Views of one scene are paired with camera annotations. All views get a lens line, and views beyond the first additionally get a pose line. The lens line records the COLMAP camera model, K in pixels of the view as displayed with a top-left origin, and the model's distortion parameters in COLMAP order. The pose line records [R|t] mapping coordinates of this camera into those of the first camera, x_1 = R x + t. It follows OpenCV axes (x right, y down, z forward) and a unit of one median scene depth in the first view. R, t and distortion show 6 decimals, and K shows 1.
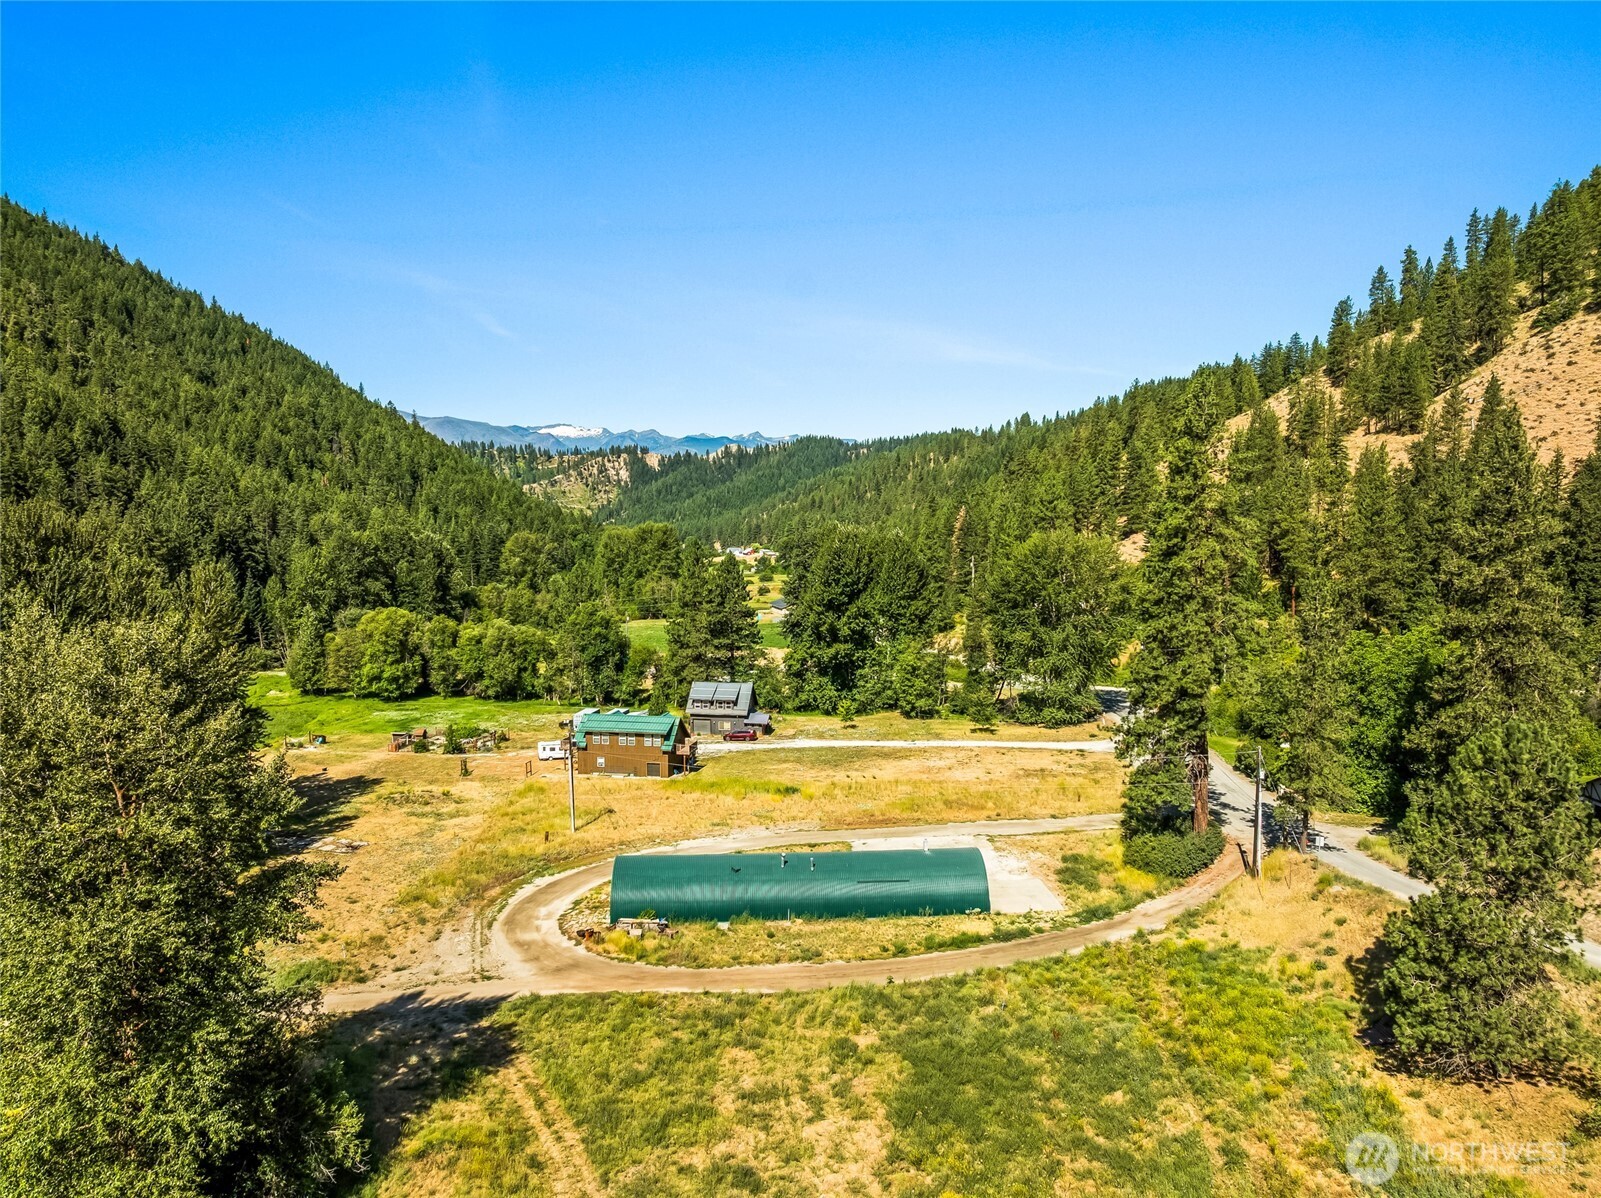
lens RADIAL K [[1121.3, 0, 802.4], [0, 1121.3, 600.9], [0, 0, 1]] dist [-0.042684, 0.012273]
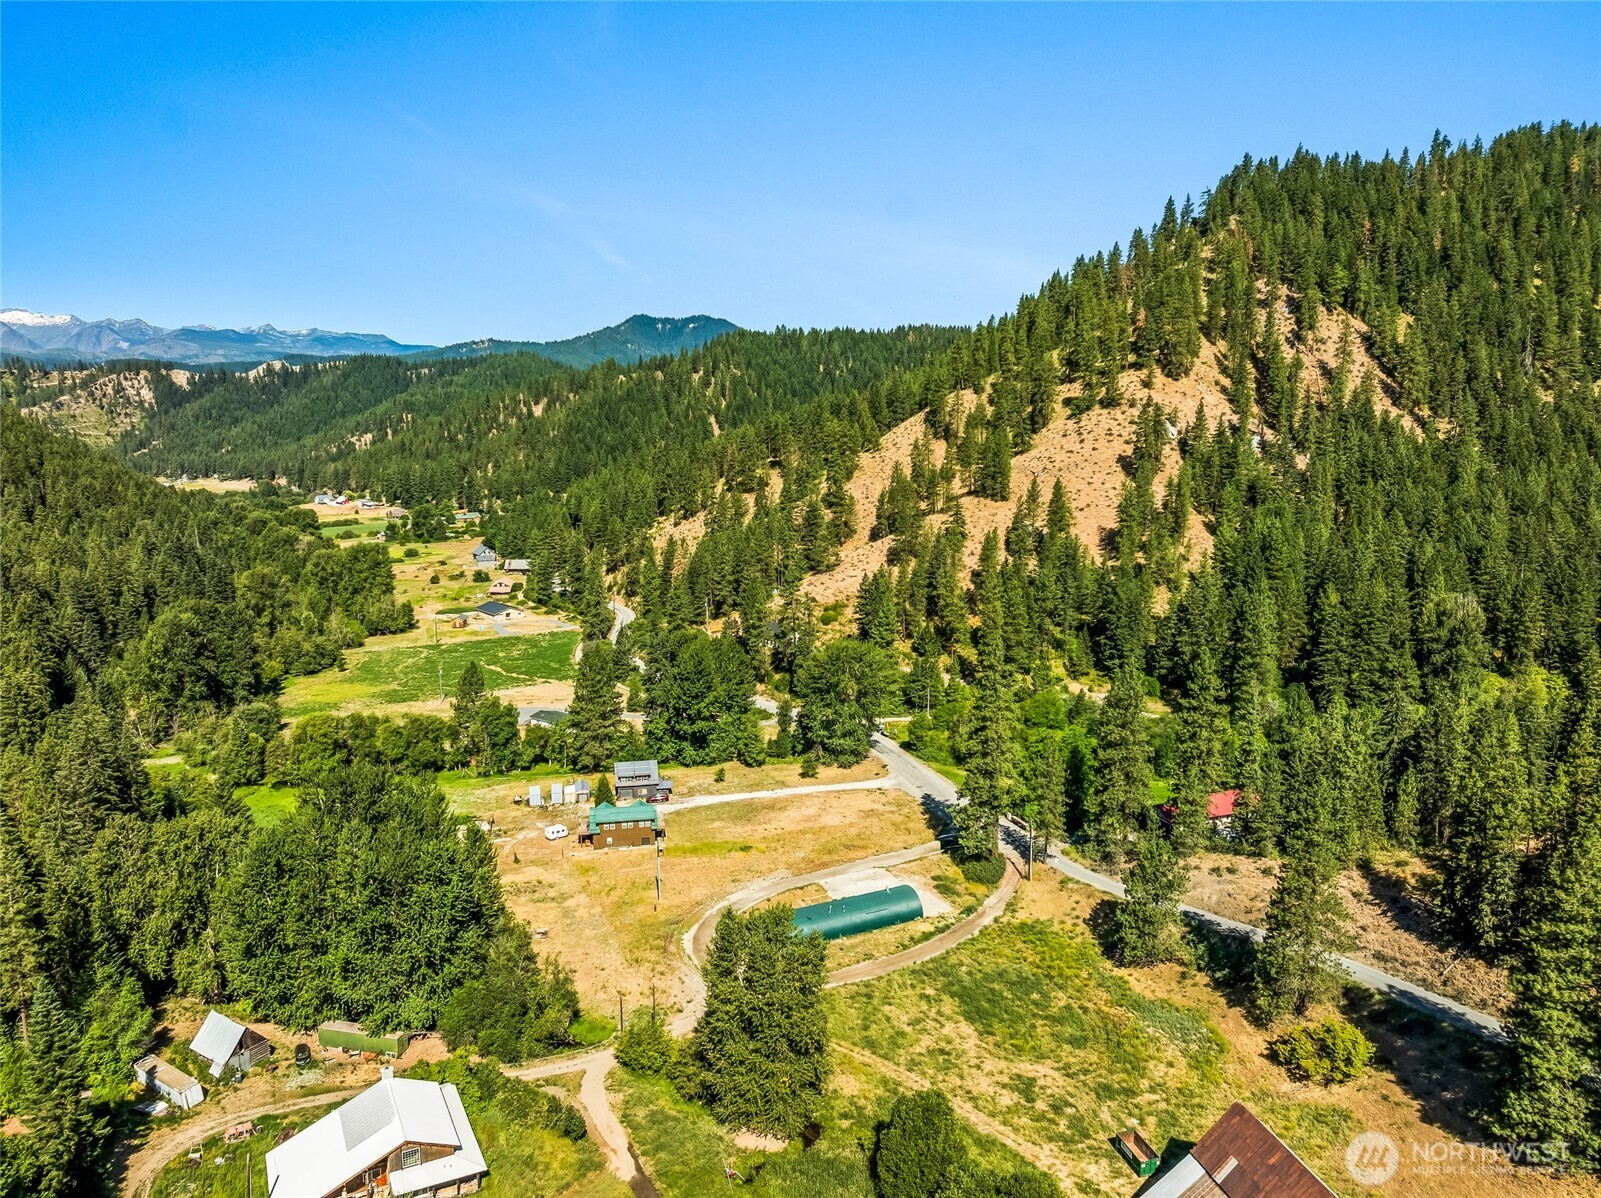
lens RADIAL K [[1121.3, 0, 797.2], [0, 1121.3, 601.9], [0, 0, 1]] dist [-0.042684, 0.012273]
pose [[0.923031, -0.062514, 0.379612, -0.732446], [0.028886, 0.995186, 0.093649, -0.463867], [-0.383639, -0.075475, 0.920394, -0.713548]]
